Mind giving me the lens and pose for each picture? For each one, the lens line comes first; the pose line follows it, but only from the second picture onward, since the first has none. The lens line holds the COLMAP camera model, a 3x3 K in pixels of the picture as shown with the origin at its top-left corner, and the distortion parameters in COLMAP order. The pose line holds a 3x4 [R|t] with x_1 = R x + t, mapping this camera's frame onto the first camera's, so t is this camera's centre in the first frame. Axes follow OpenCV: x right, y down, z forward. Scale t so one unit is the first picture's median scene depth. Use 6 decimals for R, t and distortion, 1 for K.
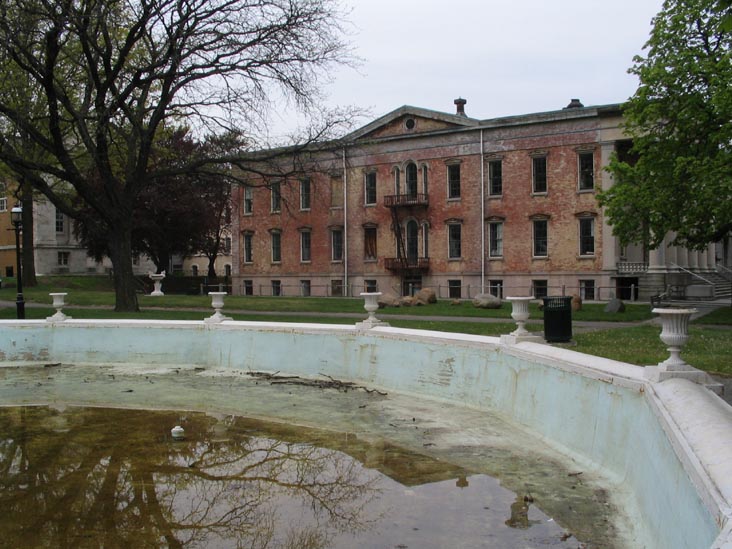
lens RADIAL K [[798.0, 0, 366.0], [0, 798.0, 274.3], [0, 0, 1]] dist [-0.146334, 0.000000]
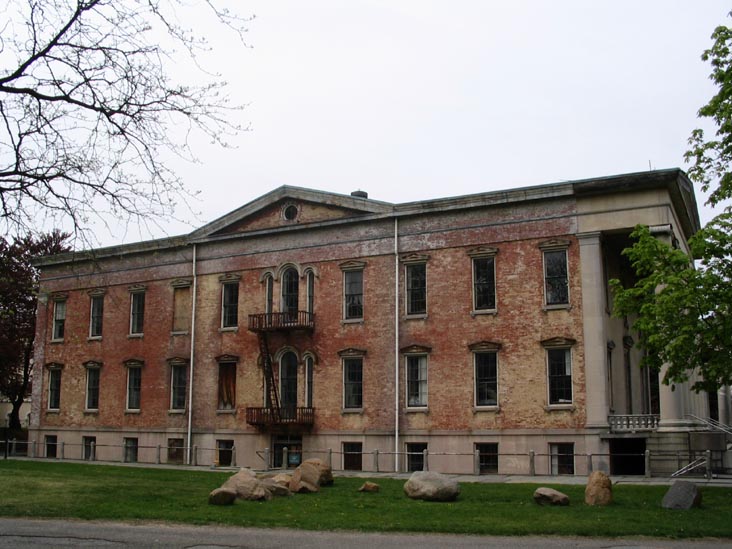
lens RADIAL K [[798.0, 0, 366.2], [0, 798.0, 277.4], [0, 0, 1]] dist [-0.146334, 0.000000]
pose [[0.987047, 0.039710, 0.155439, 0.015202], [-0.009449, 0.981590, -0.190765, -0.001589], [-0.160152, 0.186825, 0.969251, 0.339041]]
